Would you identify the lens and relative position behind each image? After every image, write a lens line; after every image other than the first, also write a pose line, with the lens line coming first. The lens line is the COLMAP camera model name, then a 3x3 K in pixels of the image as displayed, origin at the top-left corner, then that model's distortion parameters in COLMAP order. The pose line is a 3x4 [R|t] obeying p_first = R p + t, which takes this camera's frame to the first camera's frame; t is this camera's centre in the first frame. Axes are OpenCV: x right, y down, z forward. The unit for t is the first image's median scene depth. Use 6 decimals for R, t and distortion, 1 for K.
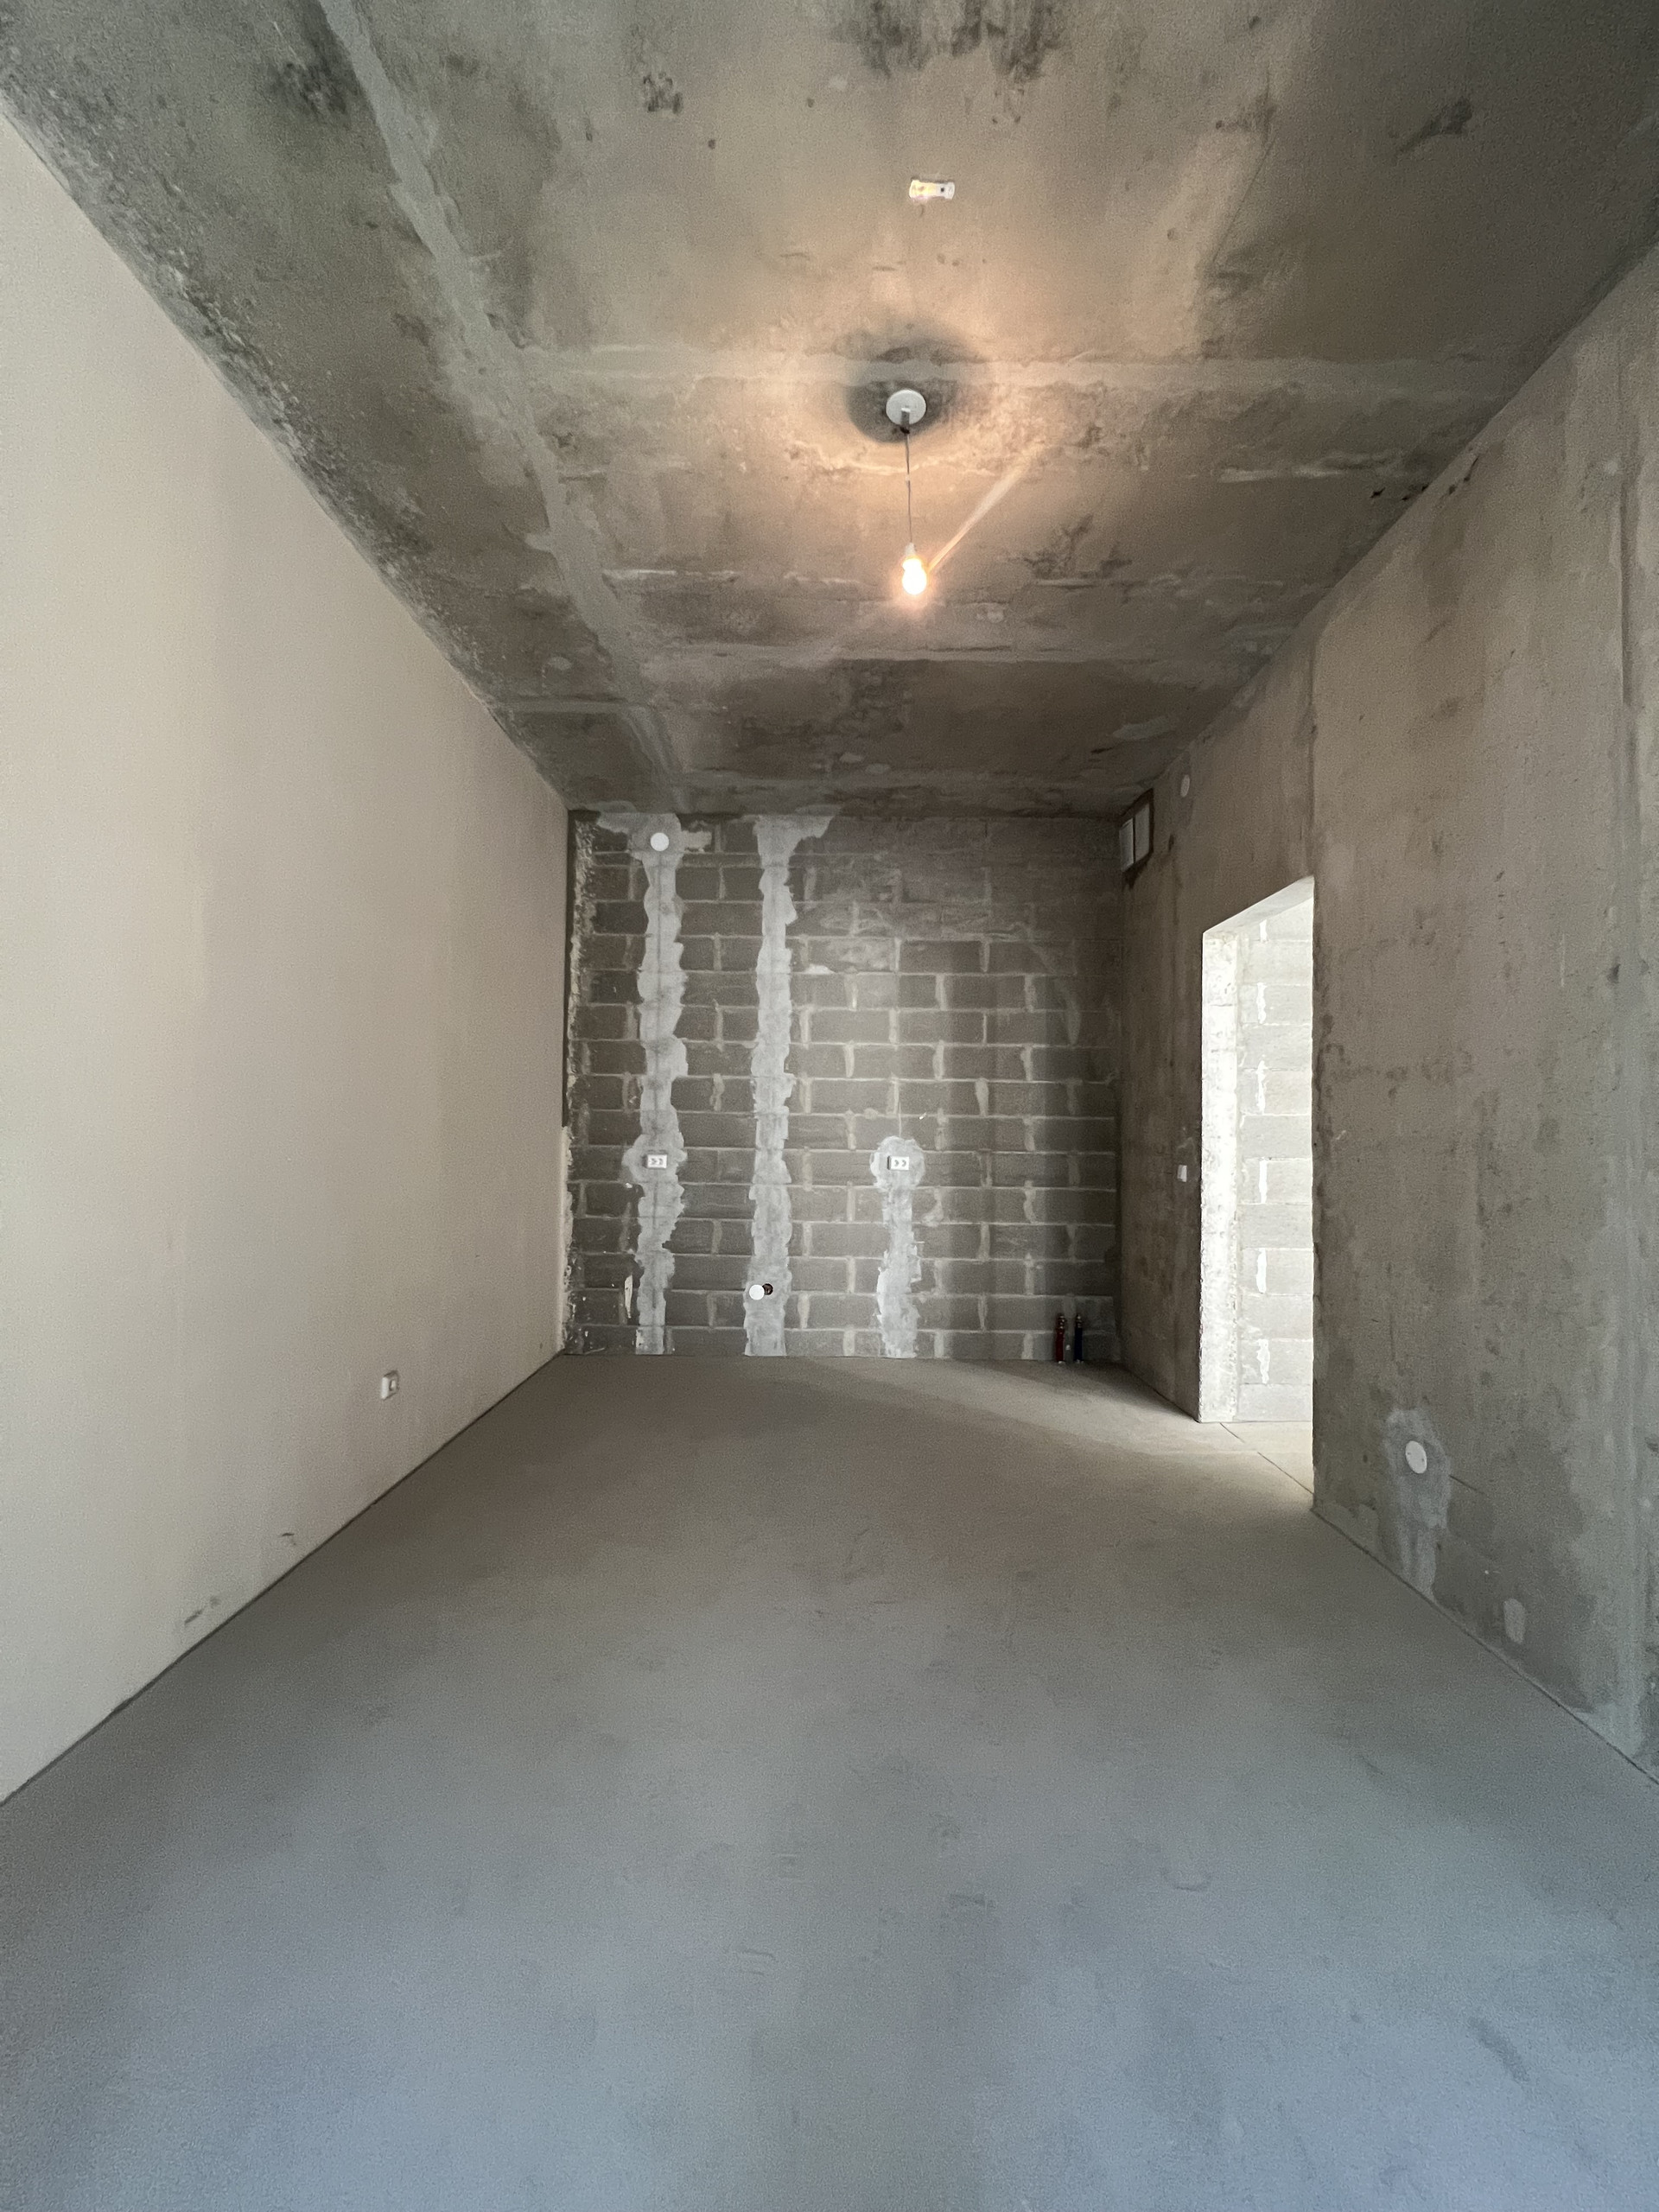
lens RADIAL K [[887.7, 0, 827.8], [0, 887.7, 1107.6], [0, 0, 1]] dist [0.001389, 0.000051]
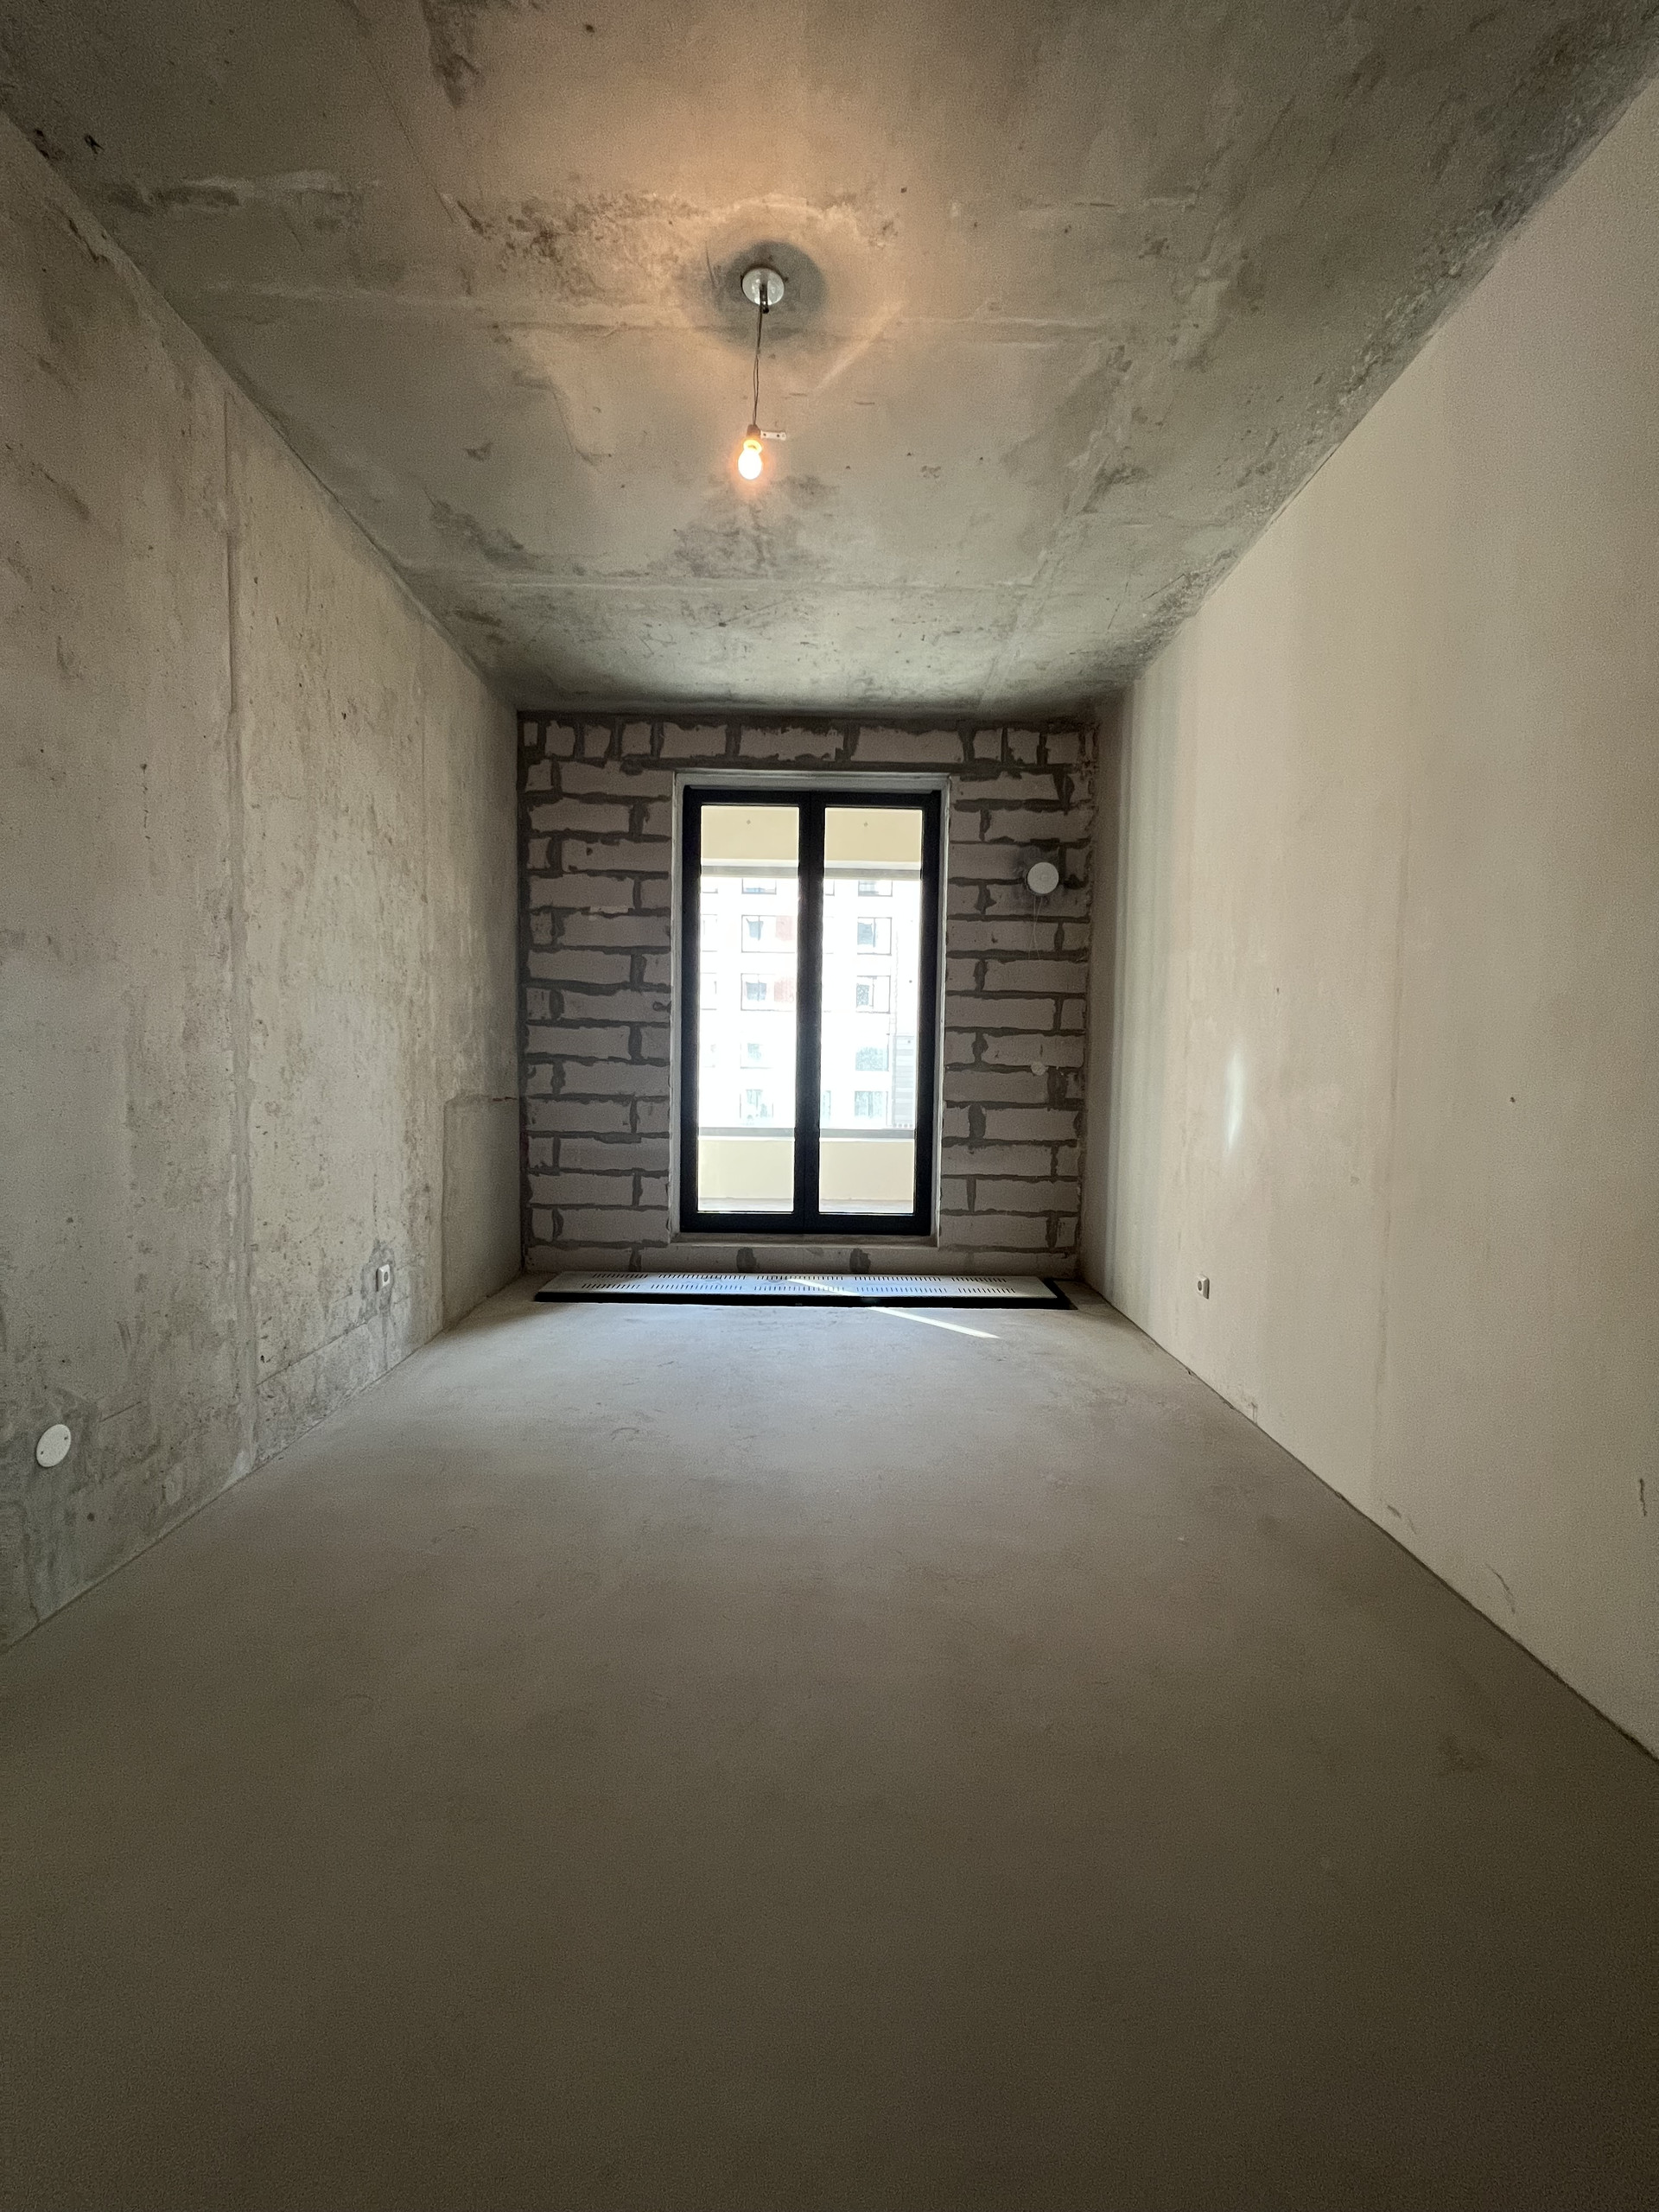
lens RADIAL K [[874.1, 0, 831.9], [0, 874.1, 1114.9], [0, 0, 1]] dist [0.000132, -0.000037]
pose [[-0.999439, -0.027592, -0.018990, 0.007905], [-0.028209, 0.999055, 0.033057, 0.068256], [0.018060, 0.033574, -0.999273, 1.960527]]
